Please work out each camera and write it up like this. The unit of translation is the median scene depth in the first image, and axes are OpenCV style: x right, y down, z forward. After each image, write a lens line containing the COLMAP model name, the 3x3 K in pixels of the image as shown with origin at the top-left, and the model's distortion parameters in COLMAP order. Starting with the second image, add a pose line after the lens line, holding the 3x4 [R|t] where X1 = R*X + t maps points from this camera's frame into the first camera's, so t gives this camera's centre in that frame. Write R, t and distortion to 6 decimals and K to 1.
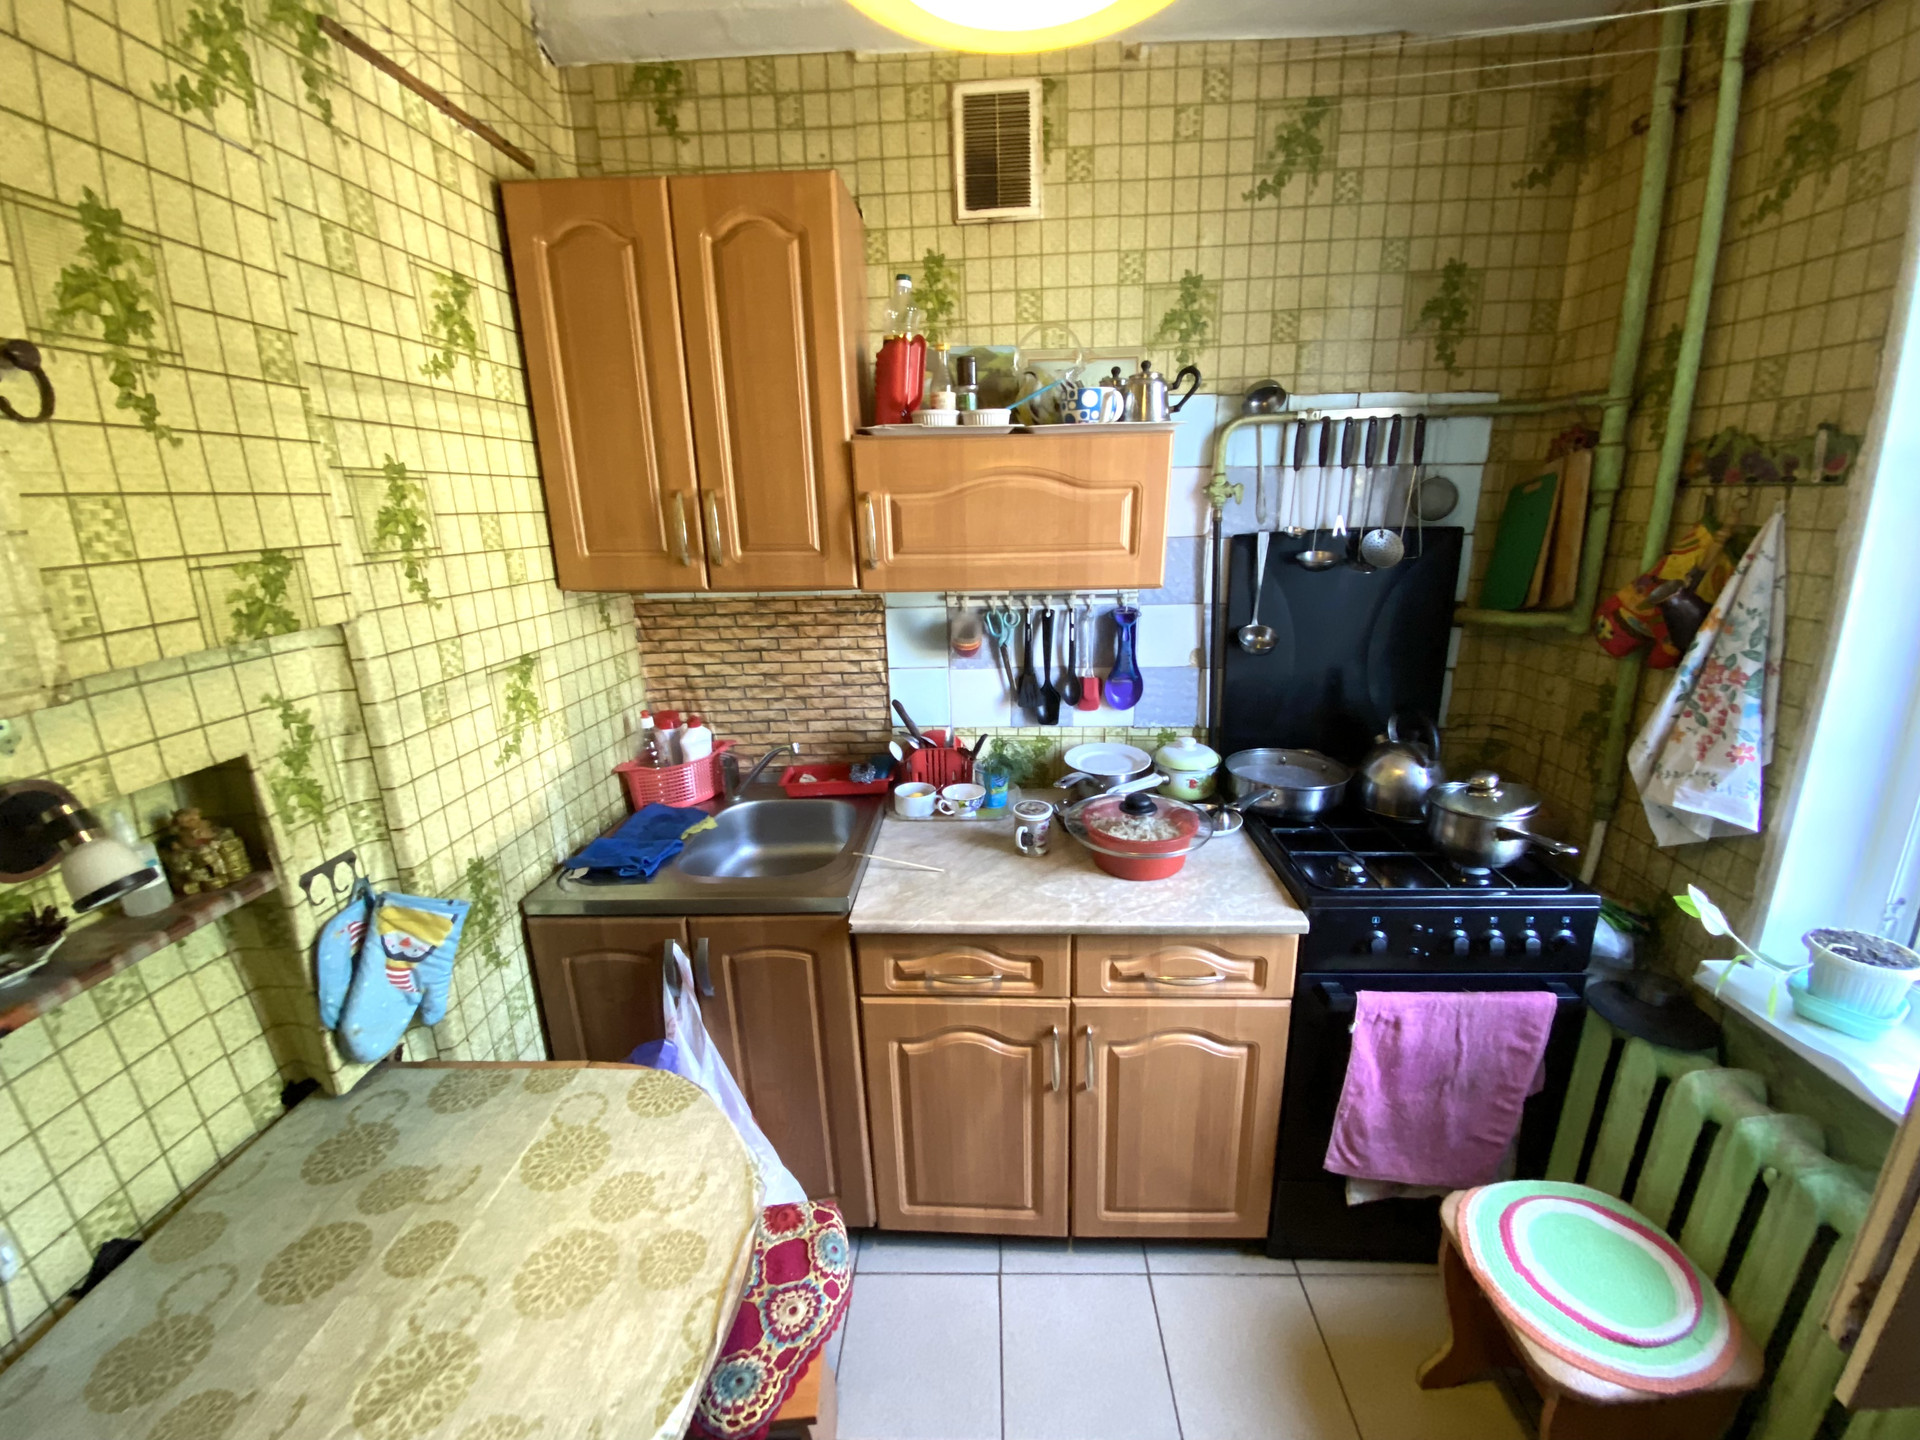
lens RADIAL K [[782.1, 0, 966.6], [0, 782.1, 725.1], [0, 0, 1]] dist [0.010180, -0.016517]
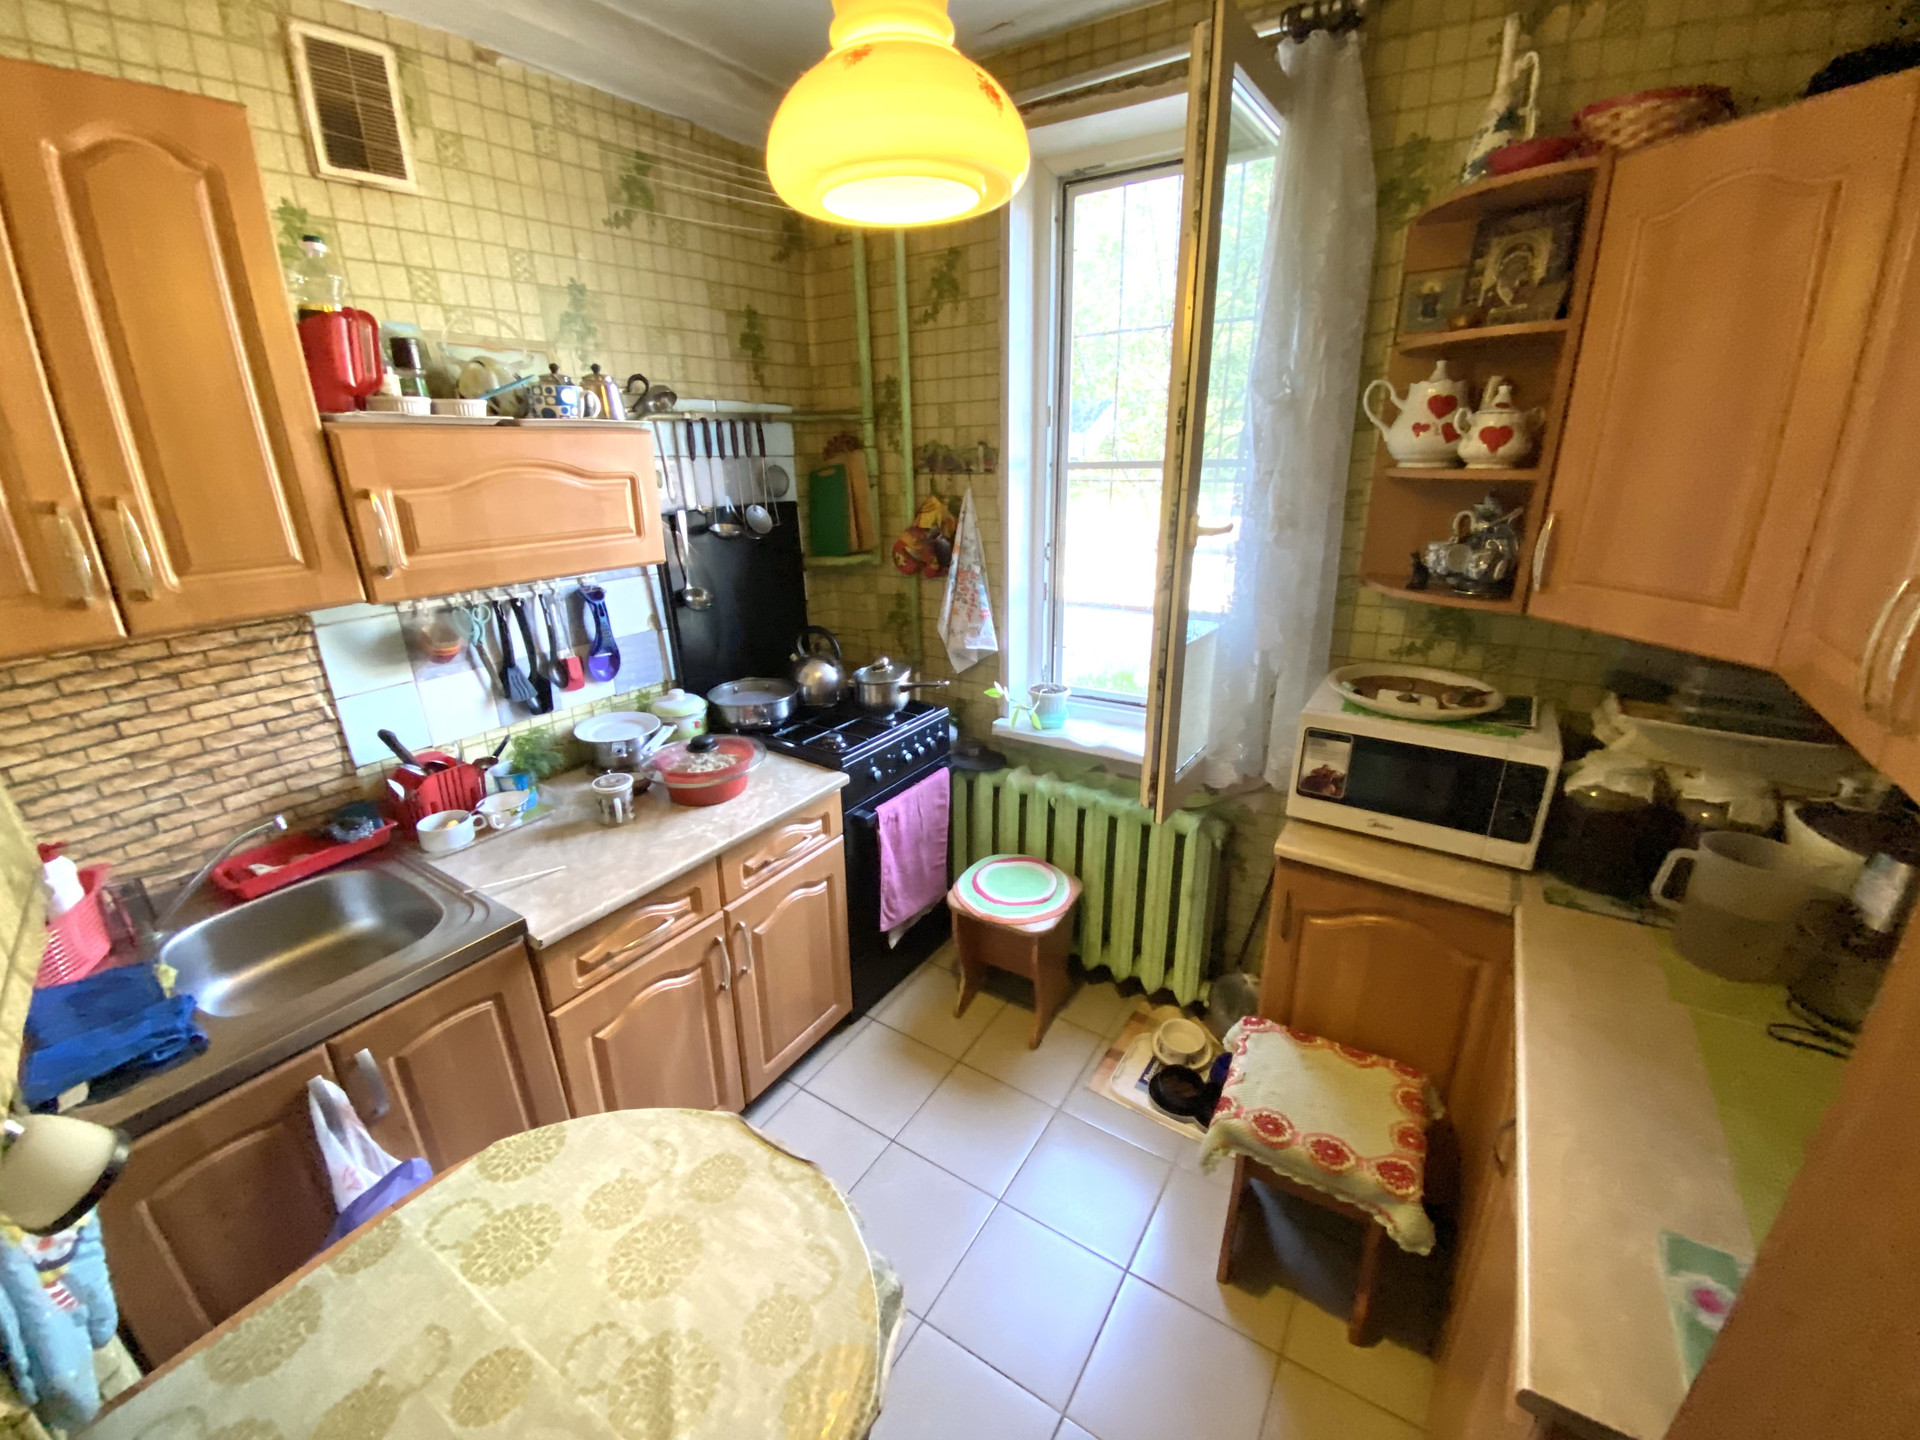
lens RADIAL K [[782.1, 0, 964.4], [0, 782.1, 731.9], [0, 0, 1]] dist [0.010180, -0.016517]
pose [[0.504548, -0.283498, 0.815512, -0.551844], [0.237768, 0.953655, 0.184417, -0.042838], [-0.829999, 0.100855, 0.548571, -0.003389]]
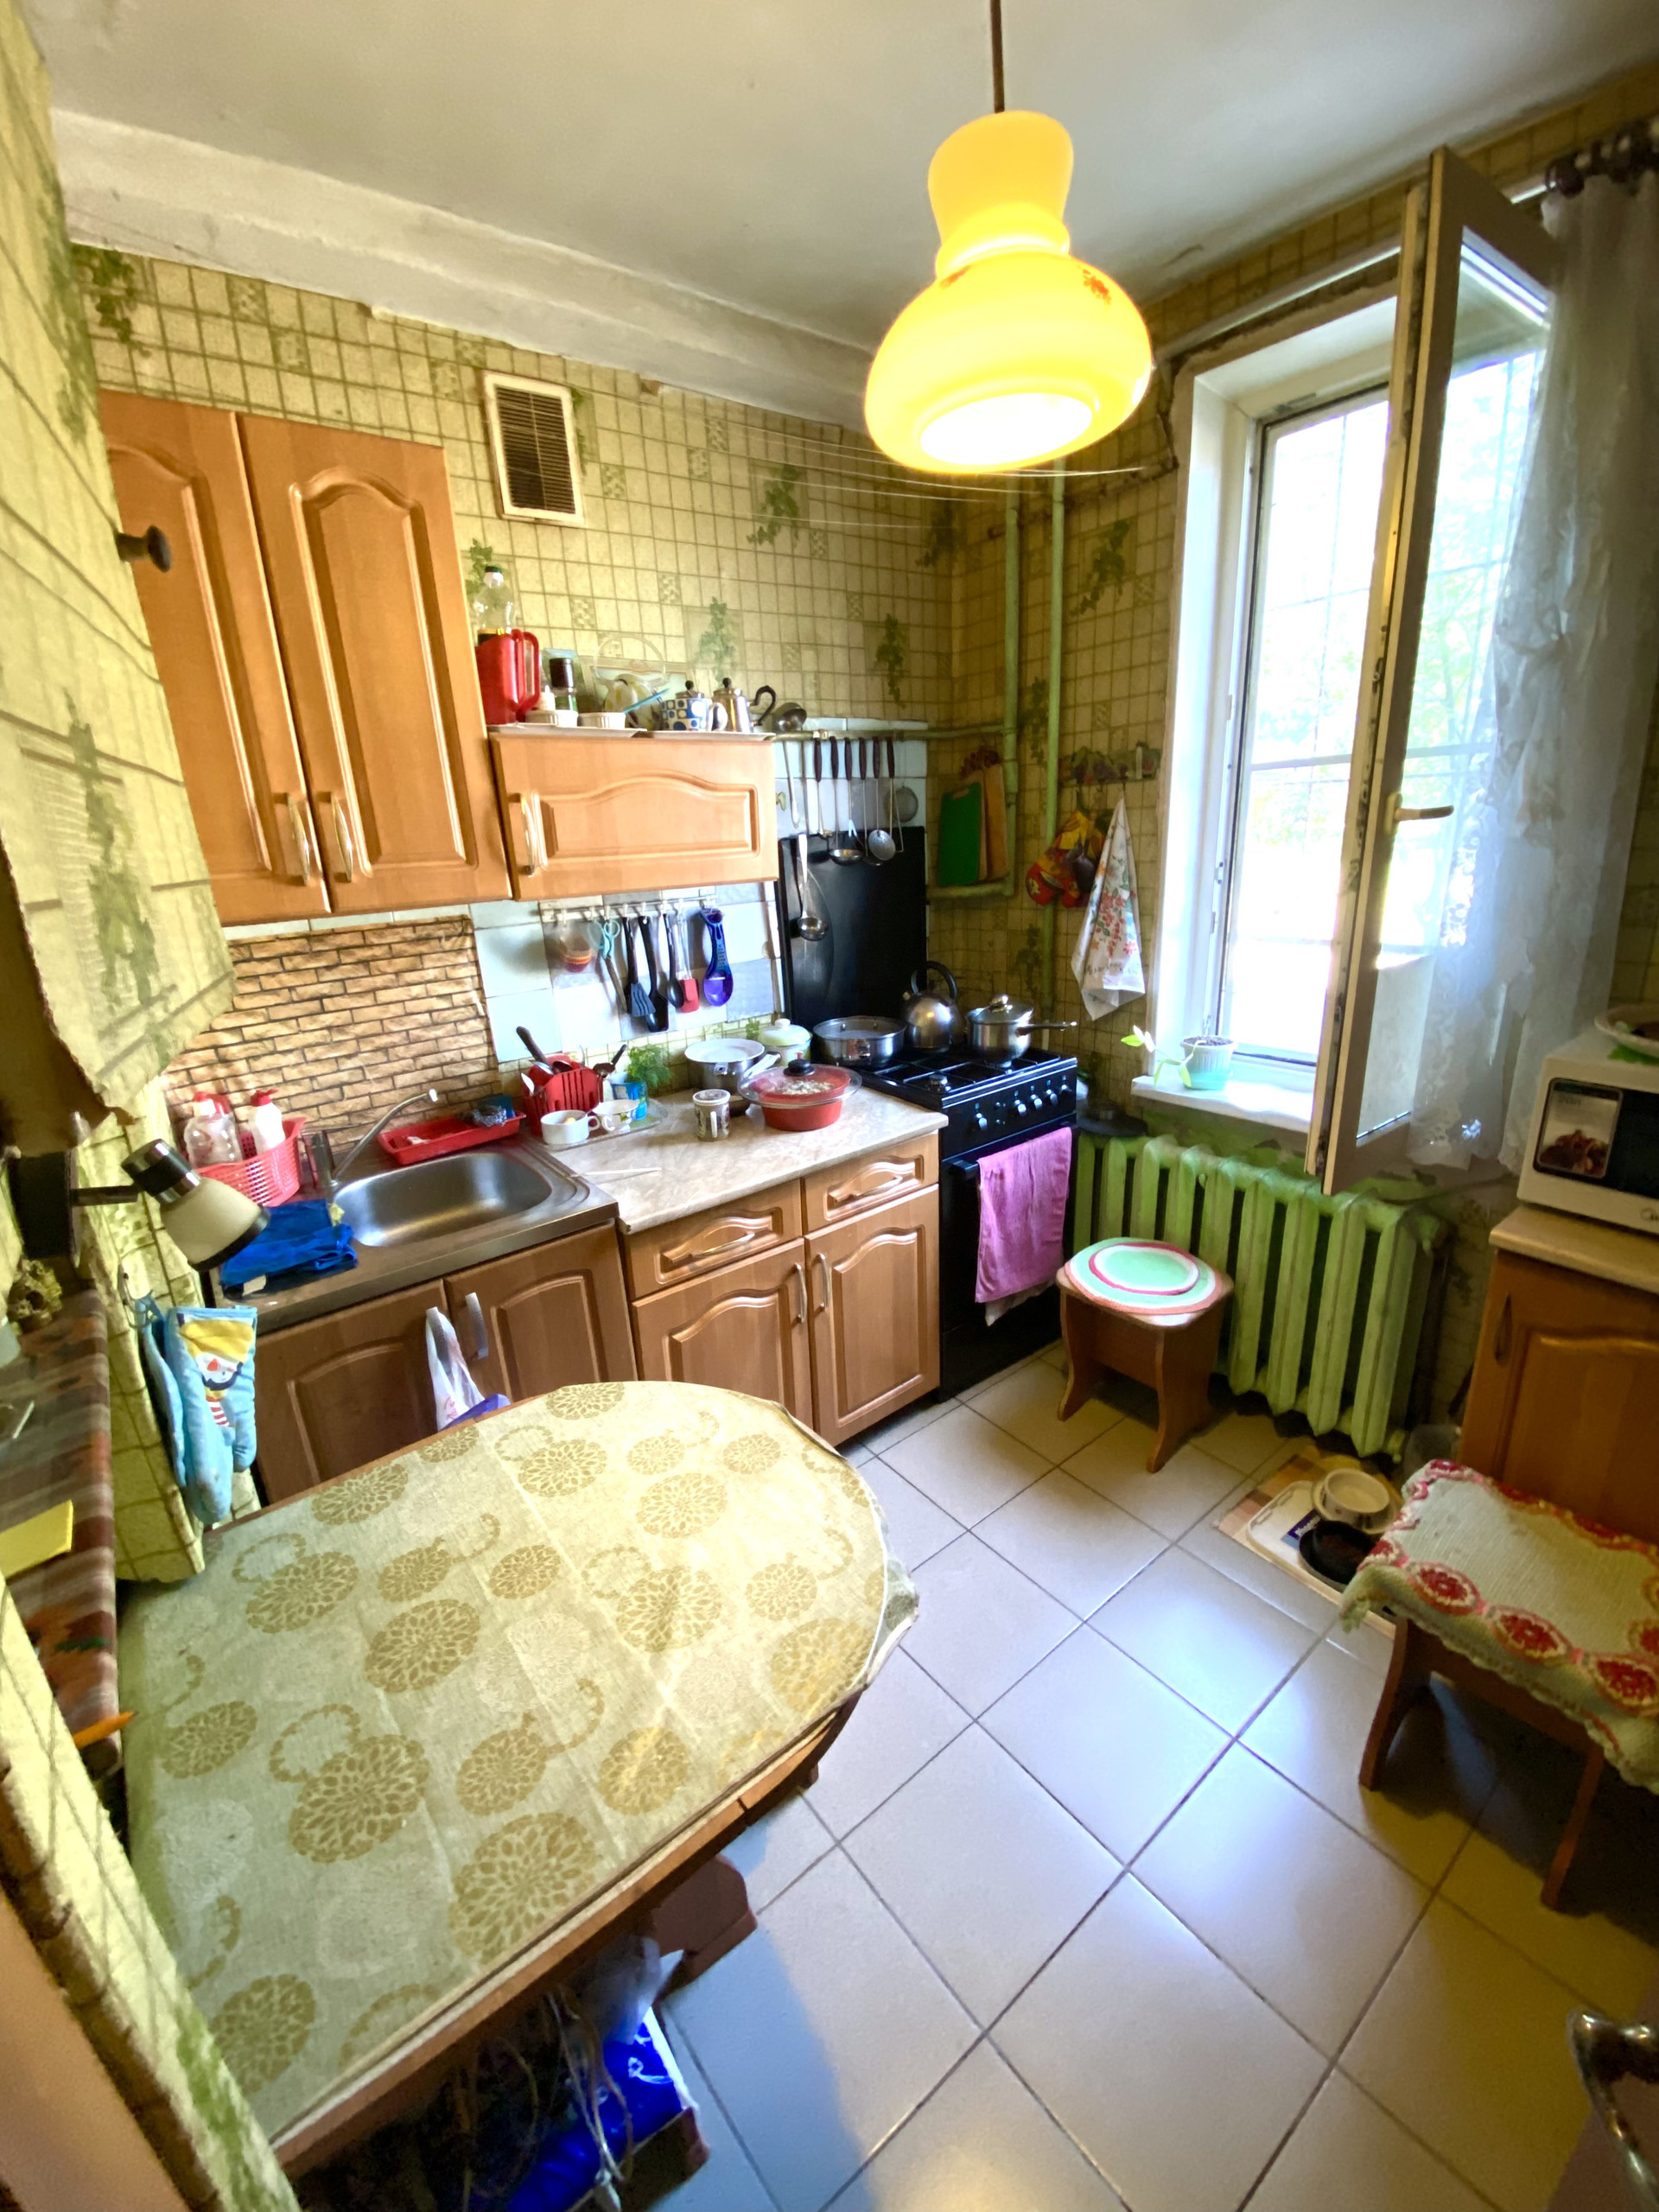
lens RADIAL K [[901.0, 0, 831.0], [0, 901.0, 1118.7], [0, 0, 1]] dist [0.010180, -0.016517]
pose [[0.763252, -0.219779, 0.607572, -0.567558], [0.209426, 0.973752, 0.089151, 0.067014], [-0.611218, 0.059196, 0.789246, -0.079292]]
